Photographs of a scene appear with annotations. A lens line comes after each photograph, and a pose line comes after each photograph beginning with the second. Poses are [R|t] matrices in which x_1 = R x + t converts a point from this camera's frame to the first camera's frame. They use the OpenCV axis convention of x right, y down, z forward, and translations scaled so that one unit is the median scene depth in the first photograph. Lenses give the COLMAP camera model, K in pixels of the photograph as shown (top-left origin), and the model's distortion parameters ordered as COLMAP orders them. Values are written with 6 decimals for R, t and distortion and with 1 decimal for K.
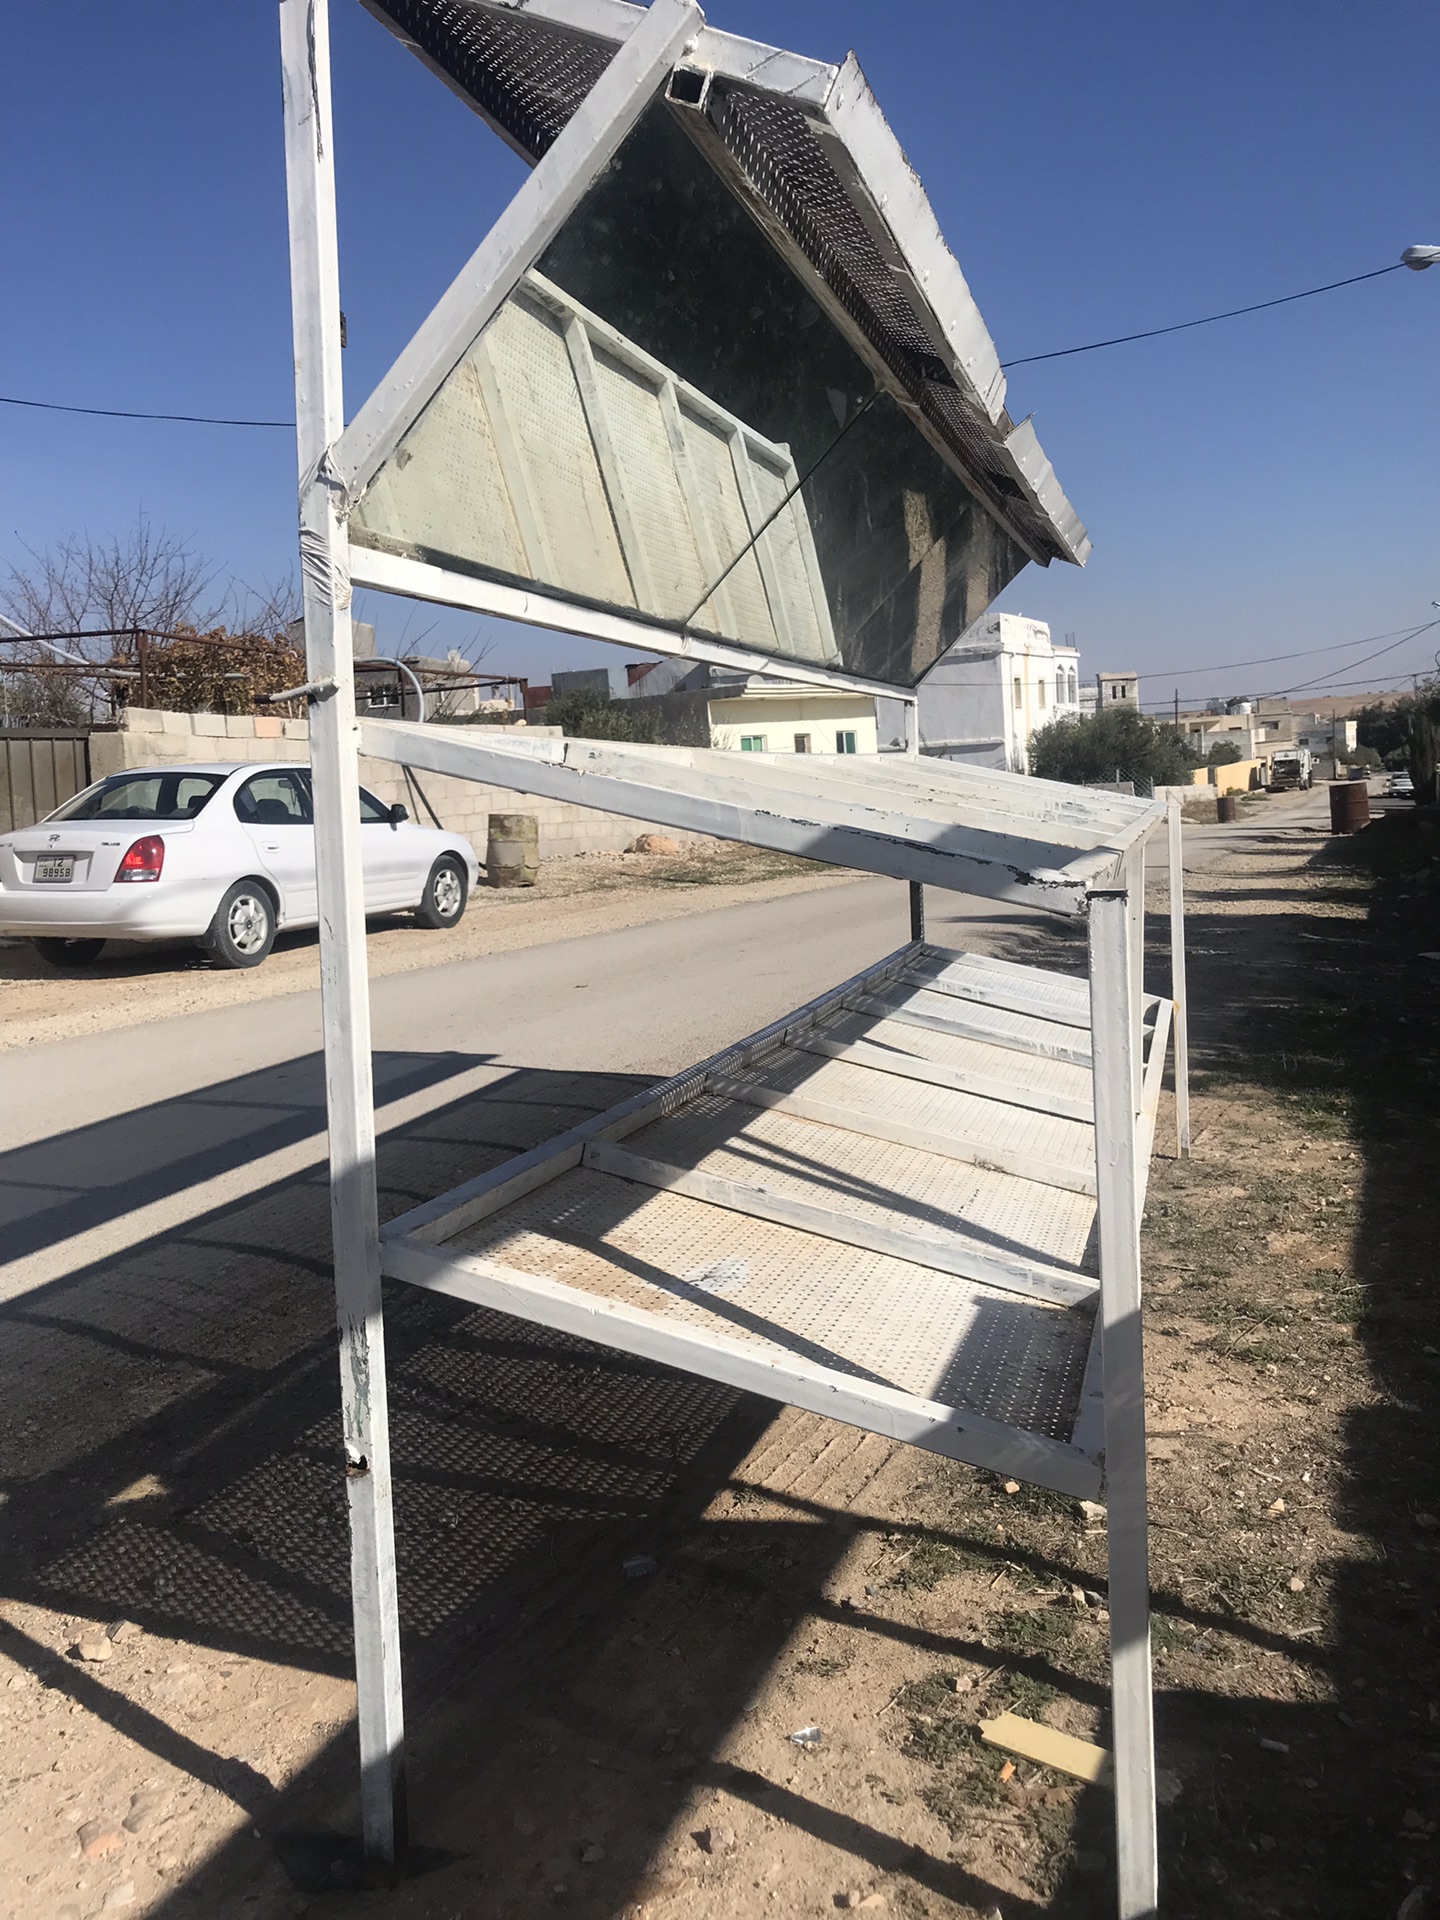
lens RADIAL K [[1622.5, 0, 724.2], [0, 1622.5, 949.0], [0, 0, 1]] dist [0.003879, 0.010824]
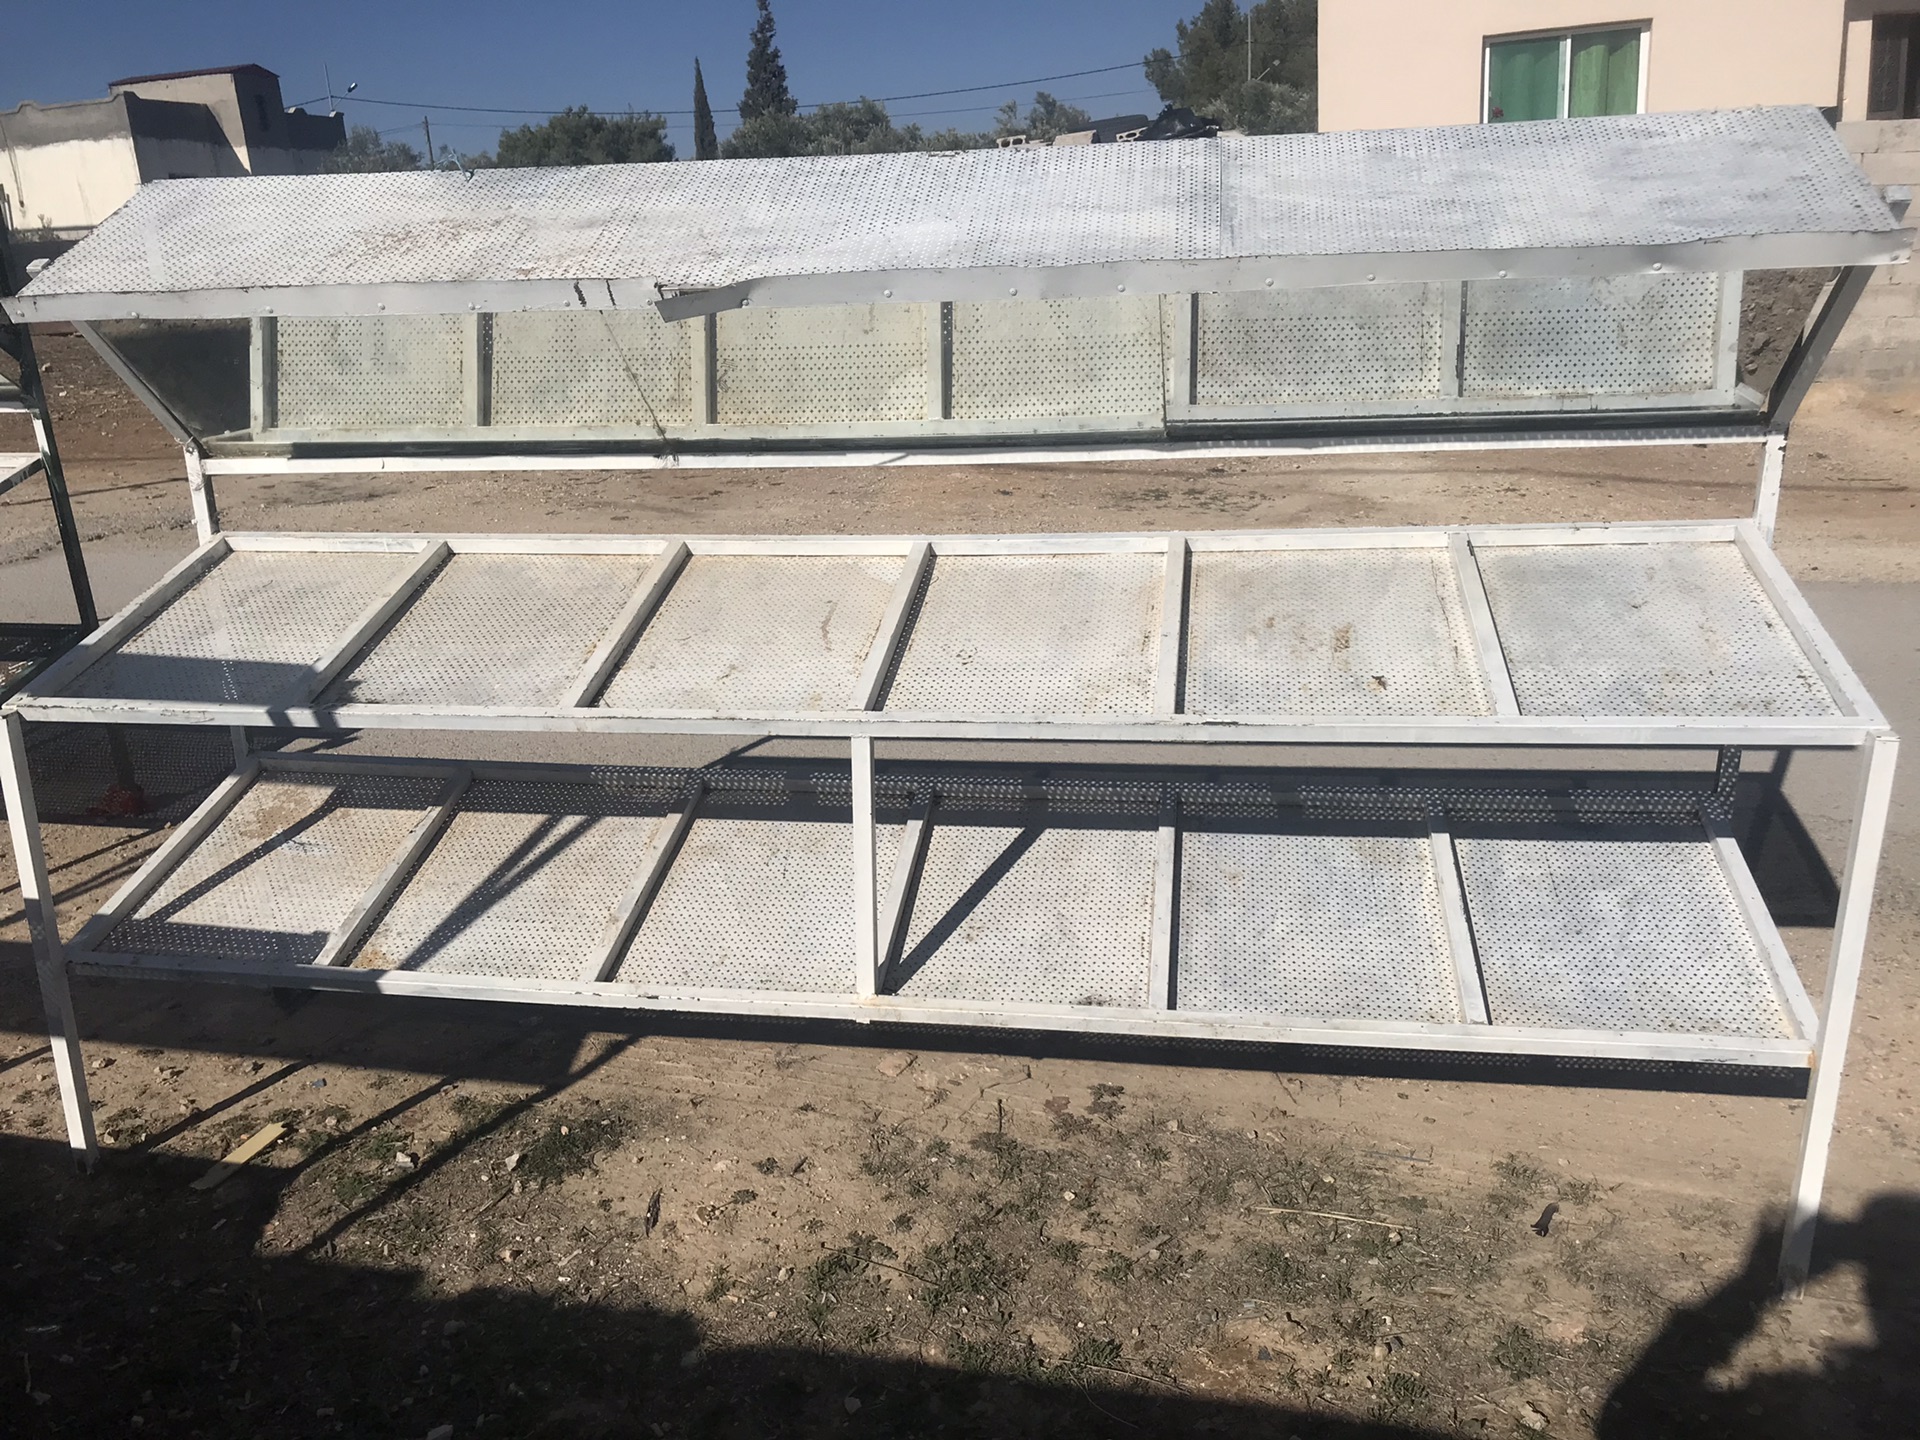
lens RADIAL K [[1622.5, 0, 925.3], [0, 1622.5, 706.6], [0, 0, 1]] dist [0.003879, 0.010824]
pose [[0.107202, 0.336430, -0.935587, 0.963515], [-0.060172, 0.941480, 0.331654, -0.335853], [0.992415, 0.020742, 0.121172, 0.794099]]
